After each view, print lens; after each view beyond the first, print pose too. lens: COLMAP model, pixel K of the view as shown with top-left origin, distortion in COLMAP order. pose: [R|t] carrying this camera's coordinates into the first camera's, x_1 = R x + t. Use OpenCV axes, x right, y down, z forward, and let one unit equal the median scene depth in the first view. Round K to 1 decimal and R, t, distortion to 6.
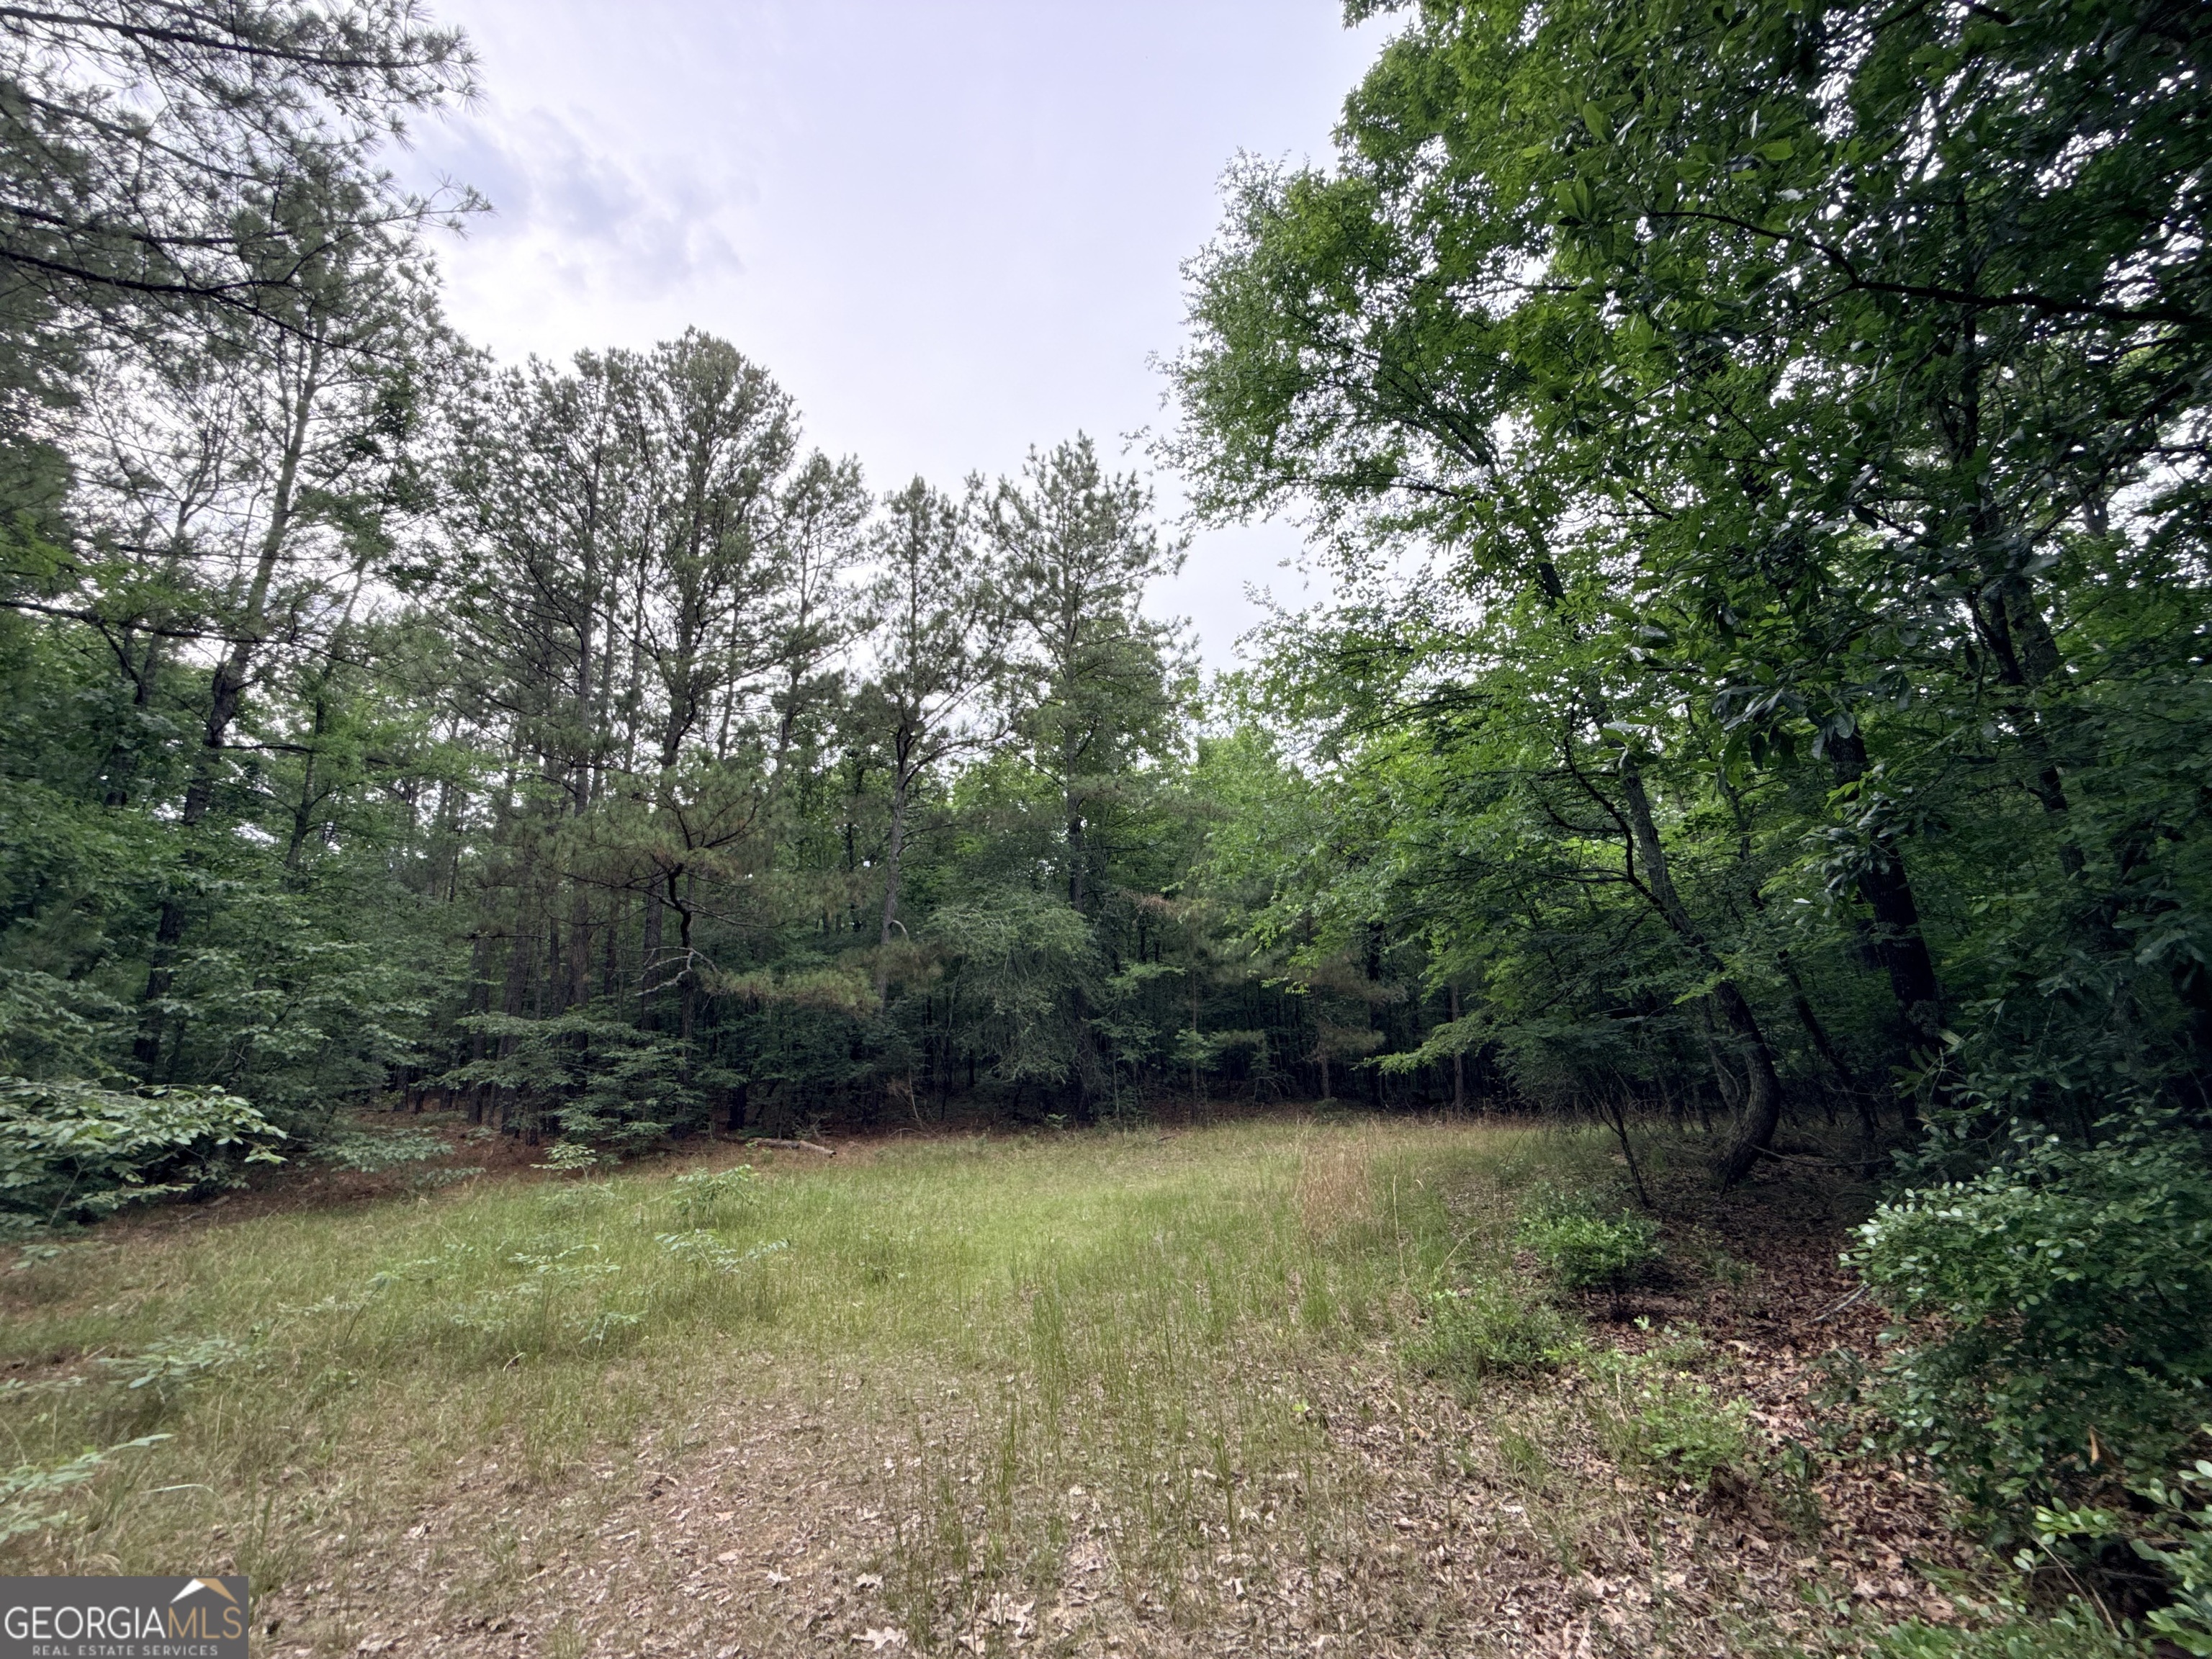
lens RADIAL K [[878.4, 0, 1101.6], [0, 878.4, 823.9], [0, 0, 1]] dist [-0.006702, 0.000009]
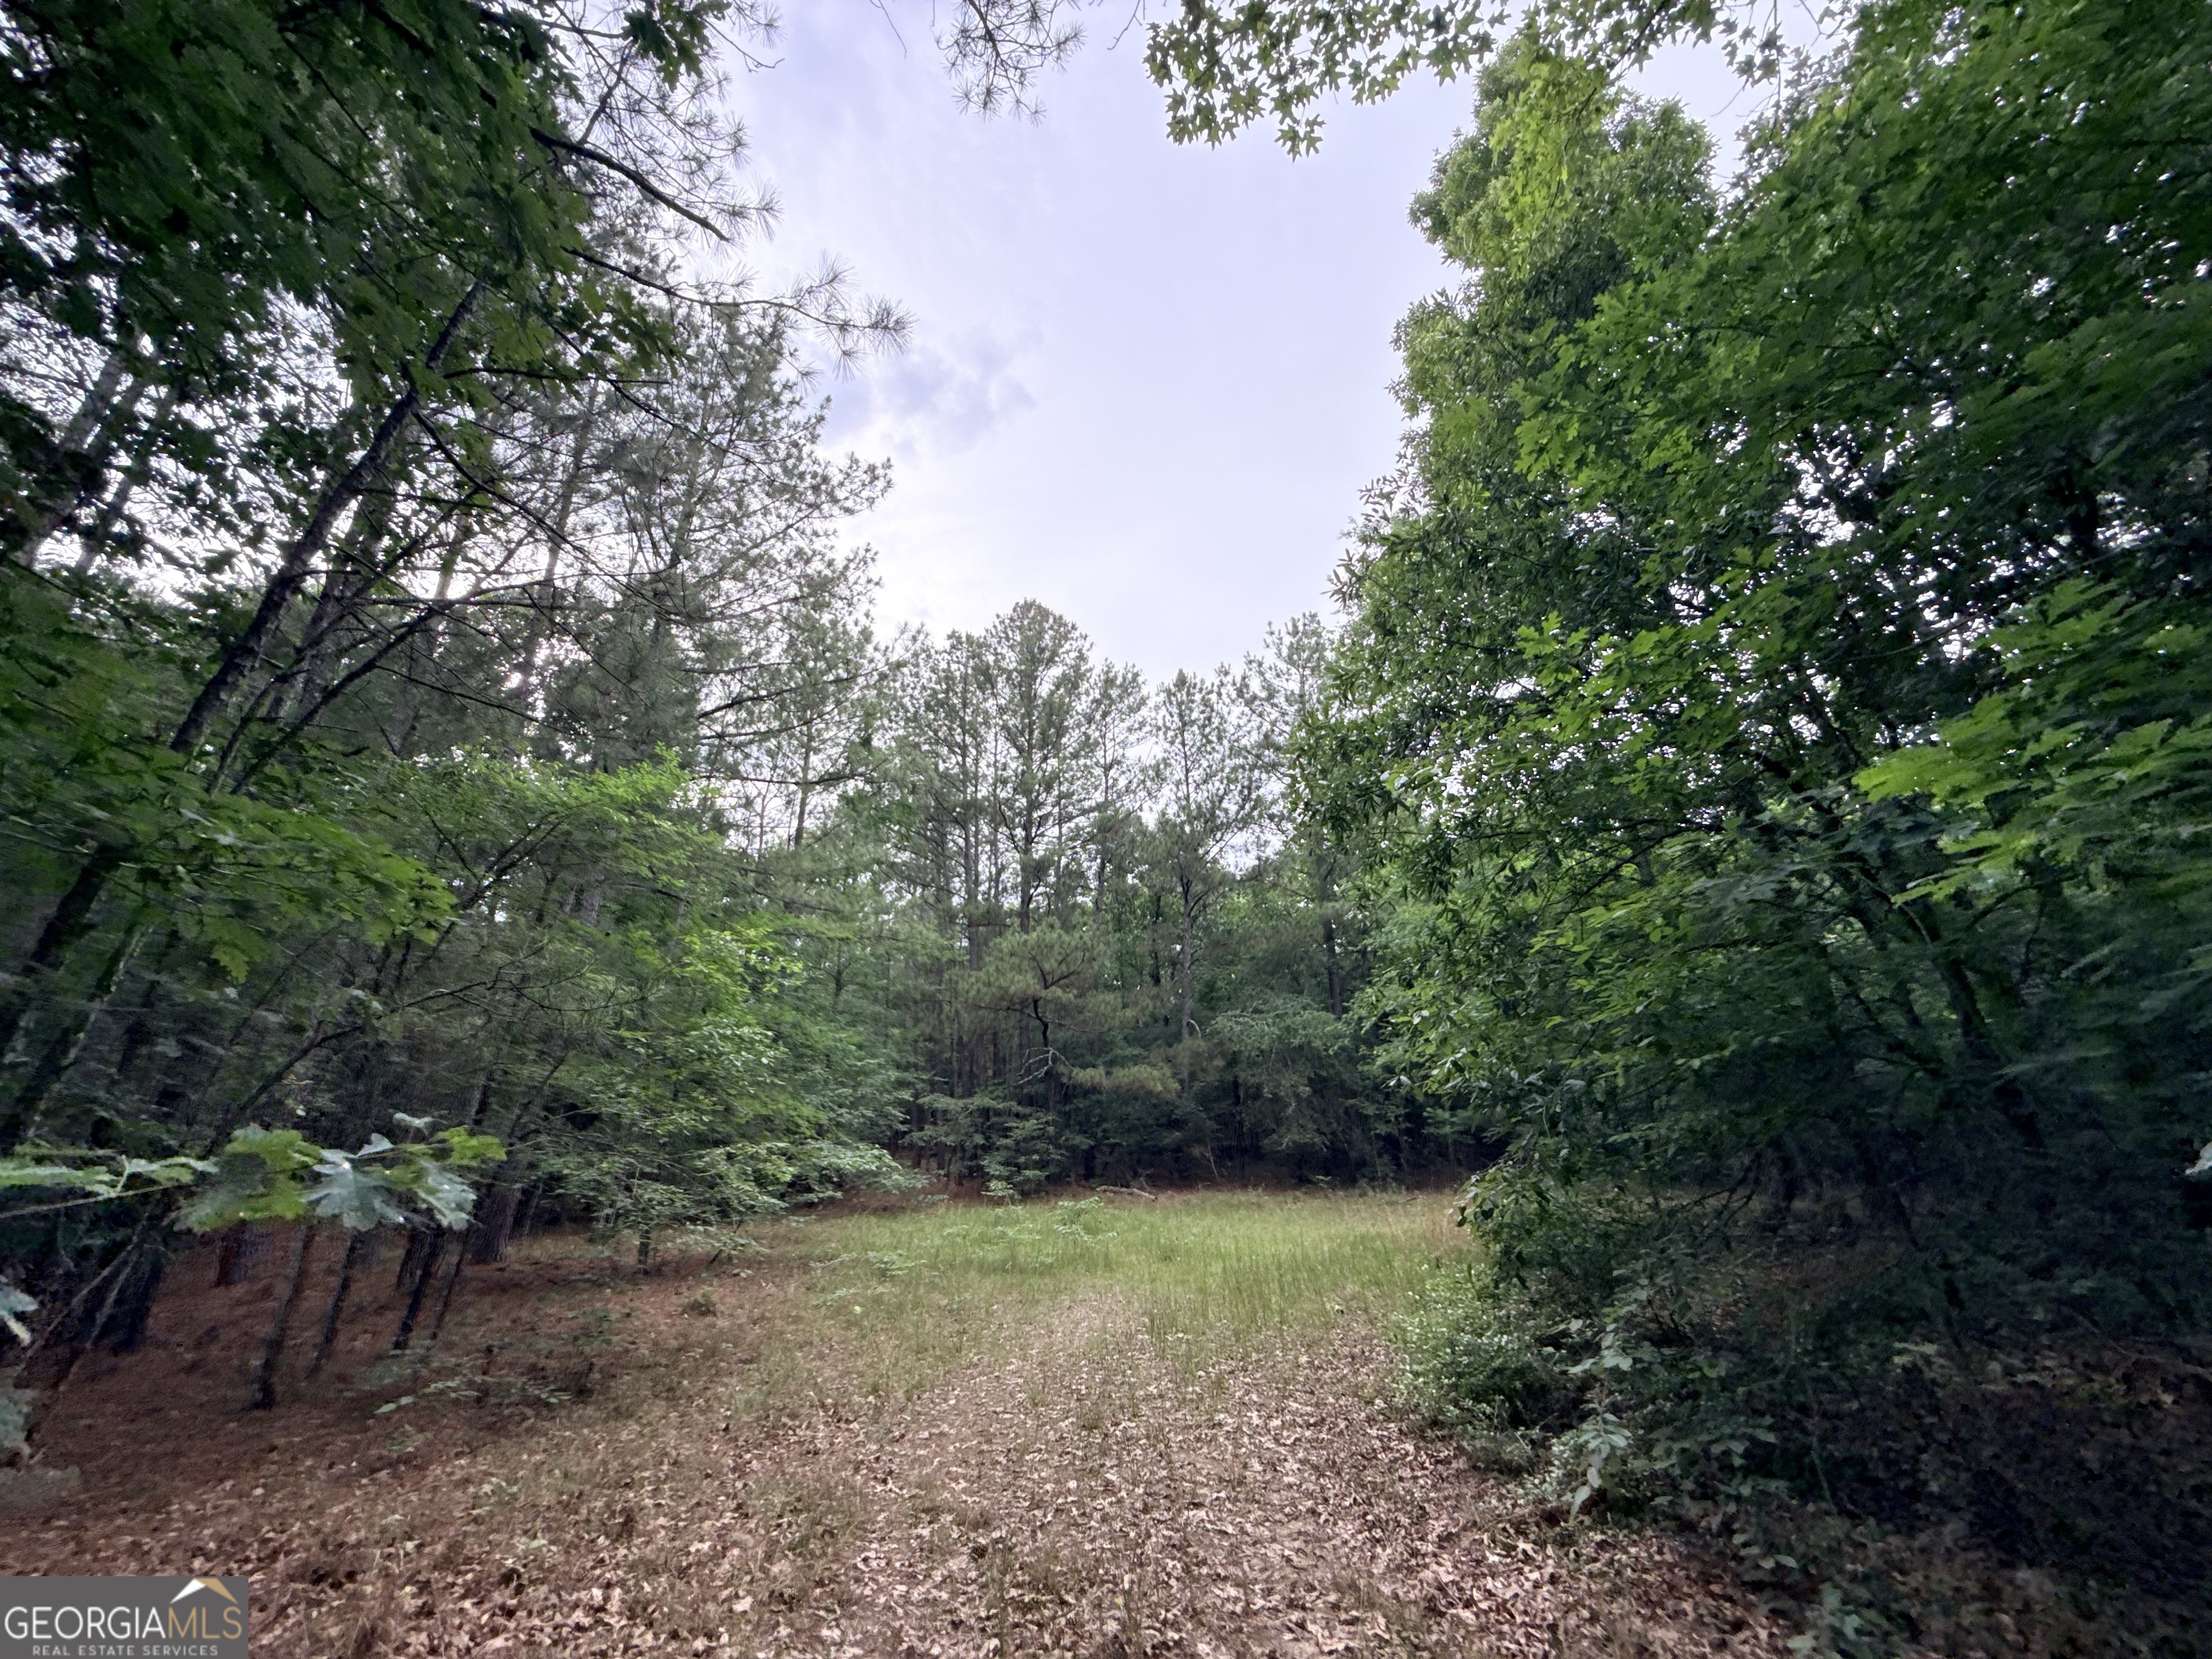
lens RADIAL K [[878.4, 0, 1101.6], [0, 878.4, 823.9], [0, 0, 1]] dist [-0.006702, 0.000009]
pose [[0.935094, -0.098616, -0.340402, 0.129267], [0.076942, 0.994086, -0.076630, -0.101593], [0.345946, 0.045465, 0.937152, -0.317858]]
